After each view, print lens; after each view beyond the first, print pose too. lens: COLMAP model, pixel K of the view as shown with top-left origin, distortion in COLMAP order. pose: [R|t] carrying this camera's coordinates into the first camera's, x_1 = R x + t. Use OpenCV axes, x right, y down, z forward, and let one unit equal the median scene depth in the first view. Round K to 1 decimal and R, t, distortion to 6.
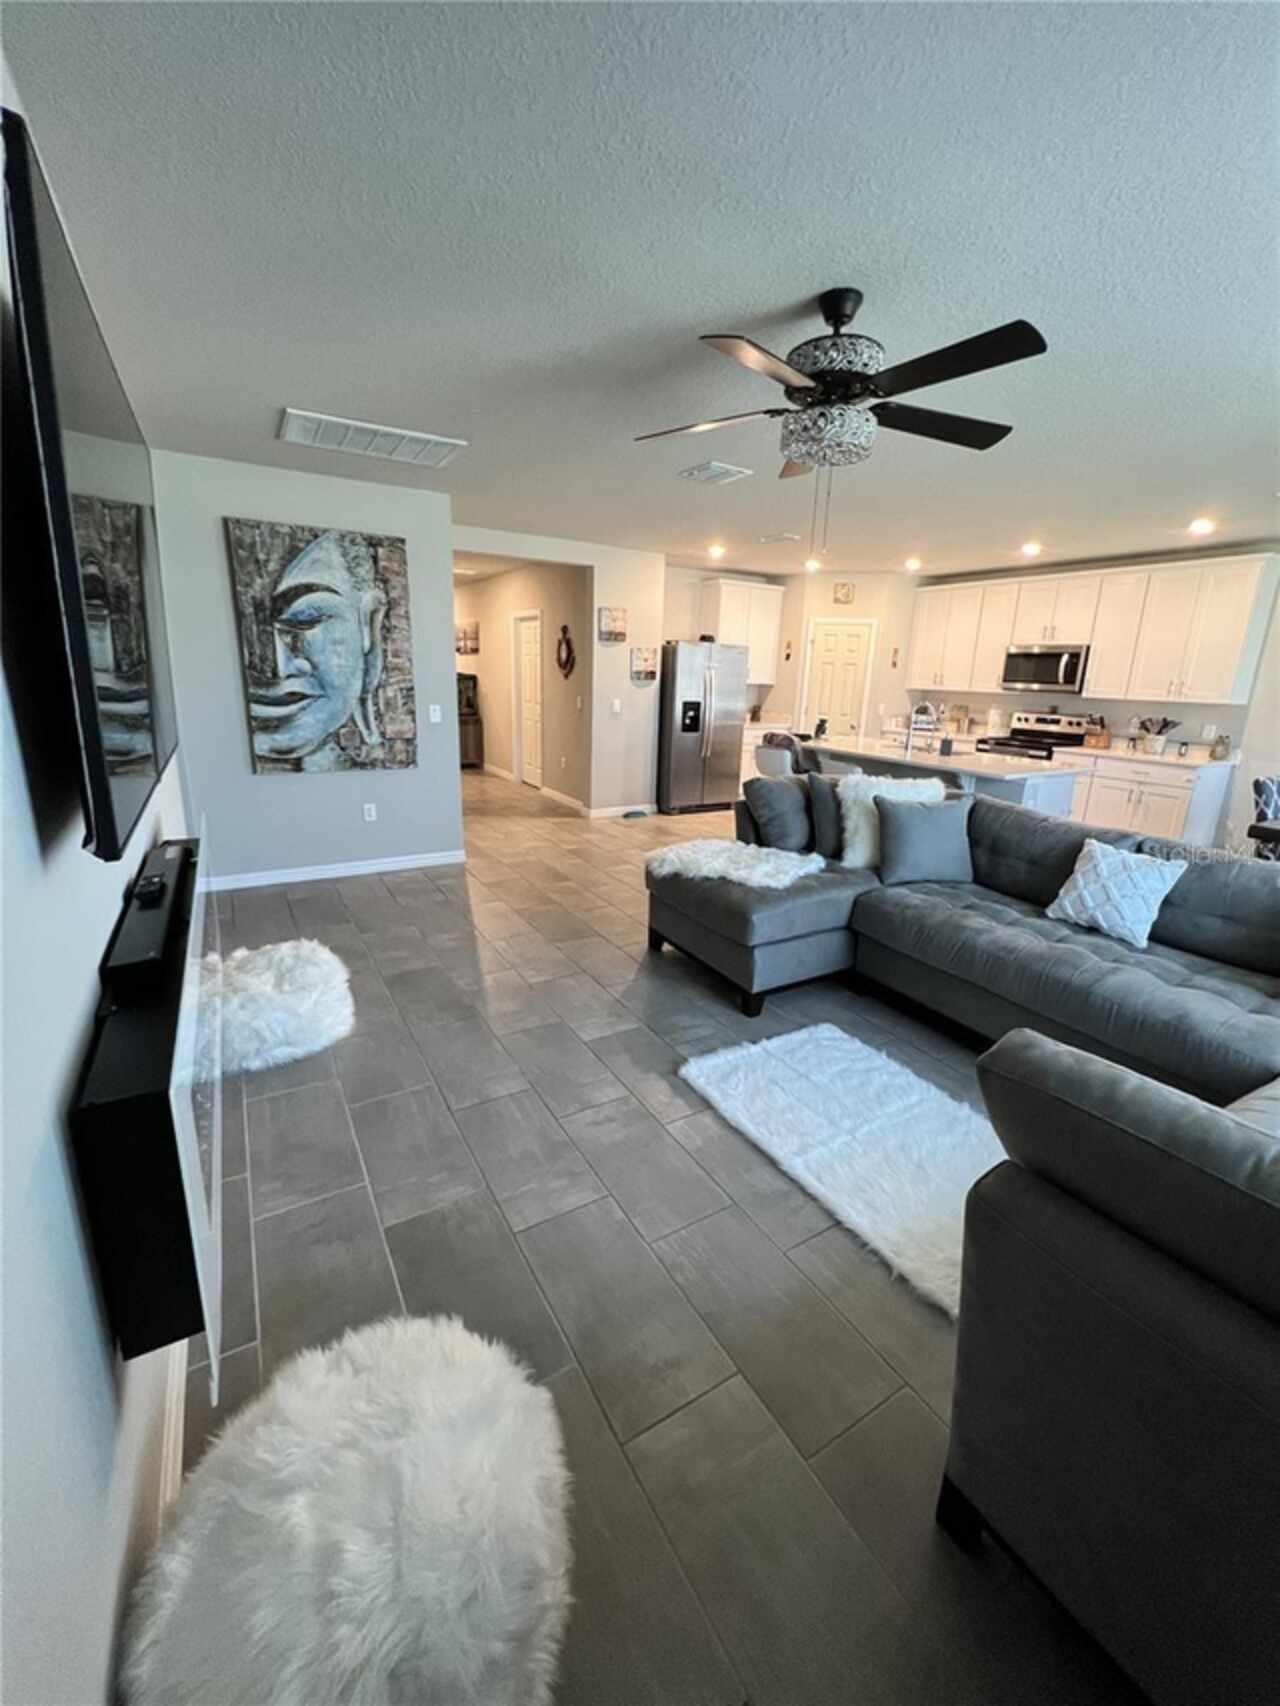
lens RADIAL K [[686.2, 0, 643.3], [0, 686.2, 849.2], [0, 0, 1]] dist [-0.000256, 0.000405]
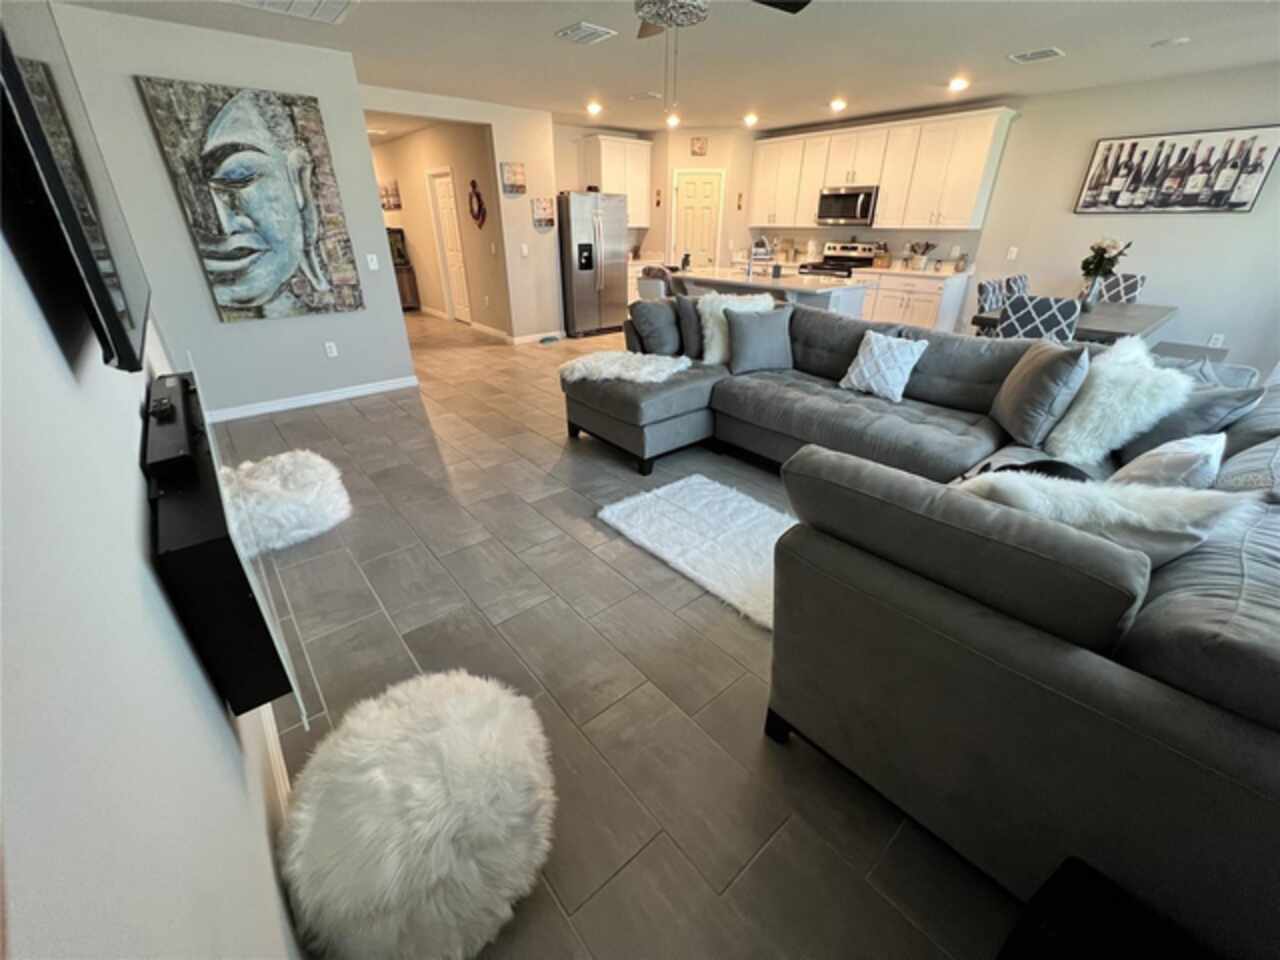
lens RADIAL K [[514.9, 0, 637.4], [0, 514.9, 477.9], [0, 0, 1]] dist [-0.000256, 0.000405]
pose [[0.986730, -0.099700, 0.128158, 0.002270], [0.070944, 0.974685, 0.212027, 0.015052], [-0.146053, -0.200121, 0.968824, -0.023178]]
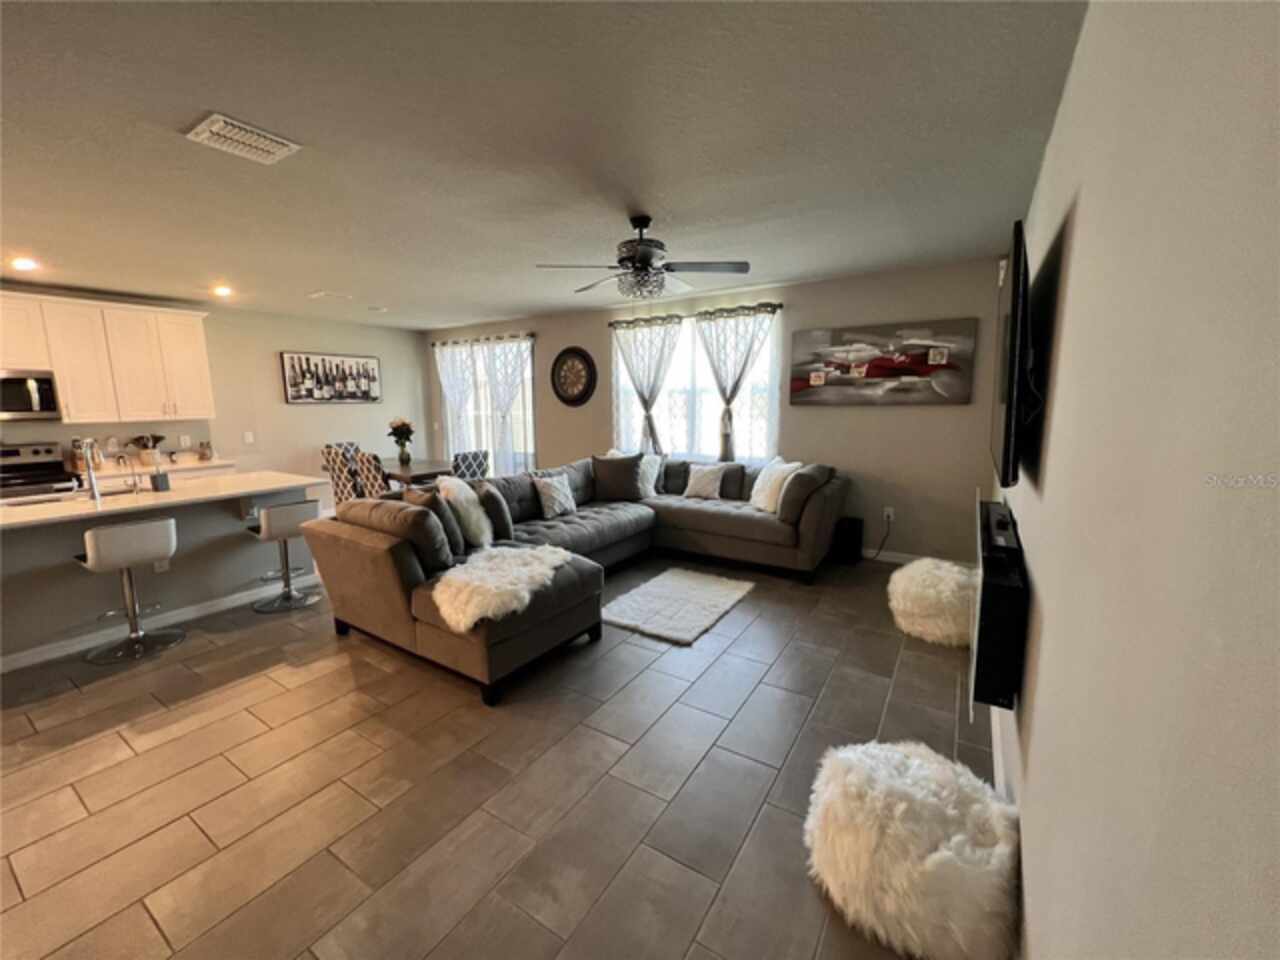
lens RADIAL K [[514.9, 0, 637.4], [0, 514.9, 479.5], [0, 0, 1]] dist [-0.000256, 0.000405]
pose [[-0.442090, -0.163901, 0.881869, -0.540171], [0.226672, 0.930838, 0.286636, -0.247402], [-0.867857, 0.326614, -0.374362, 0.852146]]
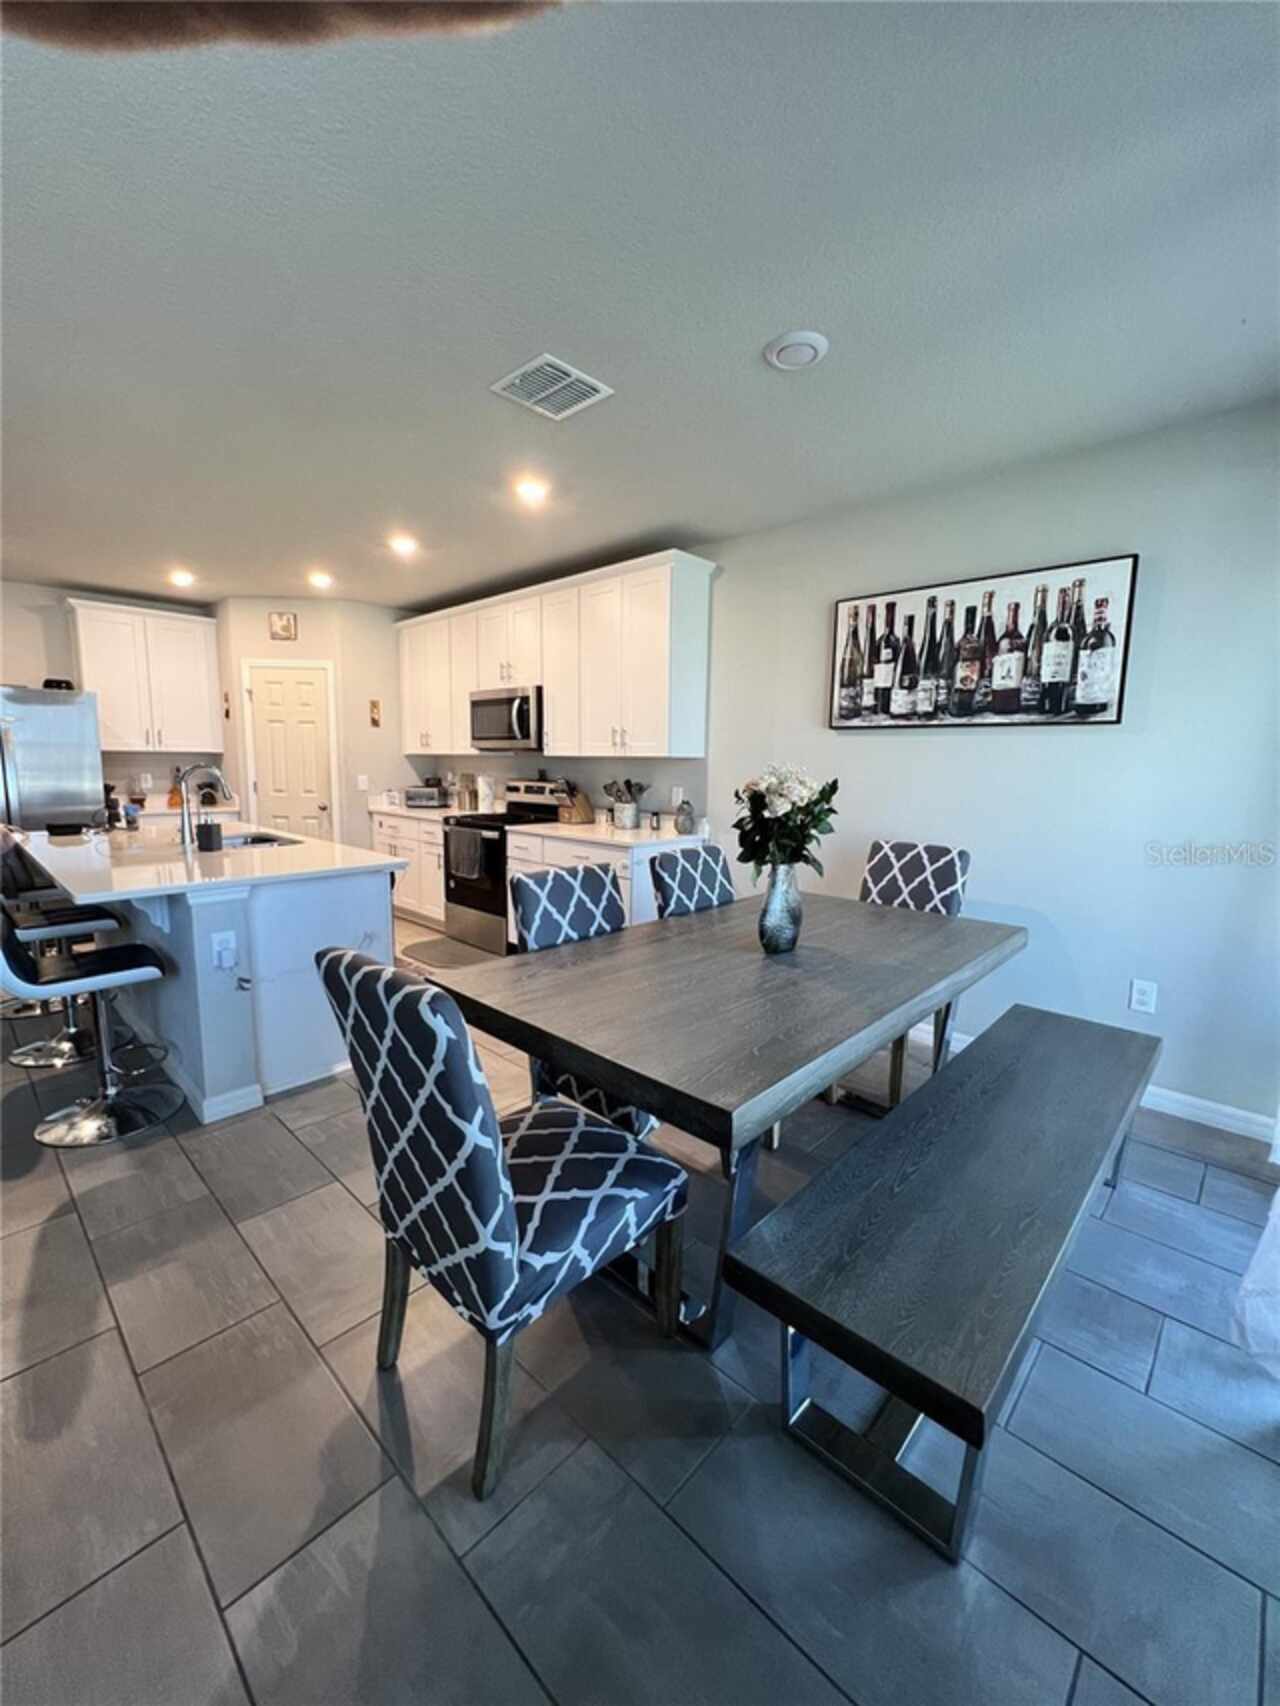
lens RADIAL K [[686.2, 0, 638.1], [0, 686.2, 855.8], [0, 0, 1]] dist [-0.000256, 0.000405]
pose [[0.964170, -0.056534, 0.259192, 0.774685], [0.084586, 0.991548, -0.098378, -0.051359], [-0.251440, 0.116777, 0.960802, 0.409512]]
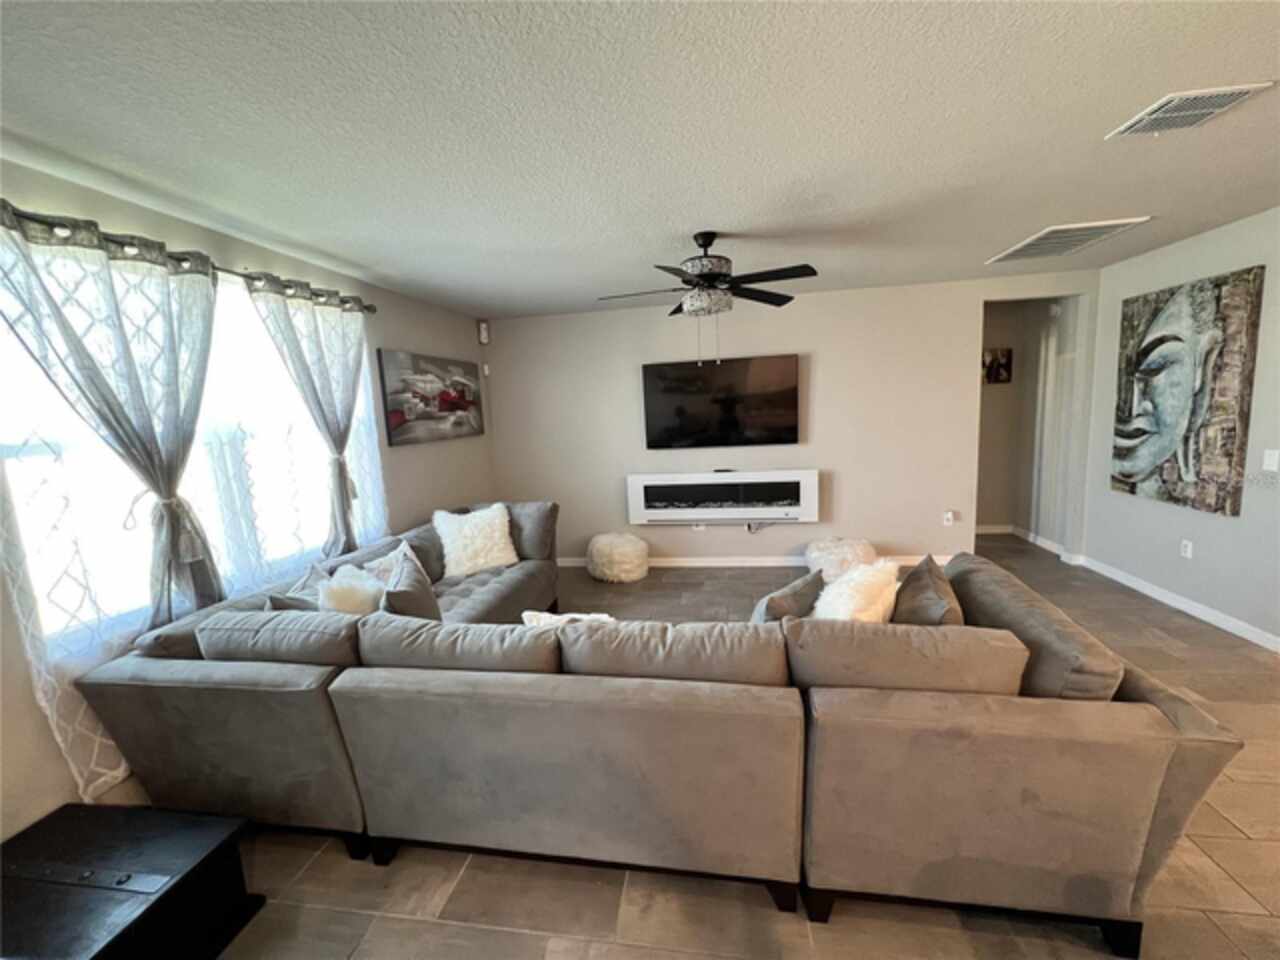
lens RADIAL K [[514.9, 0, 640.0], [0, 514.9, 478.6], [0, 0, 1]] dist [-0.000256, 0.000405]
pose [[-0.636584, 0.108240, -0.763574, 0.731550], [-0.166236, 0.947568, 0.272912, -0.244975], [0.753078, 0.300664, -0.585213, 0.891927]]
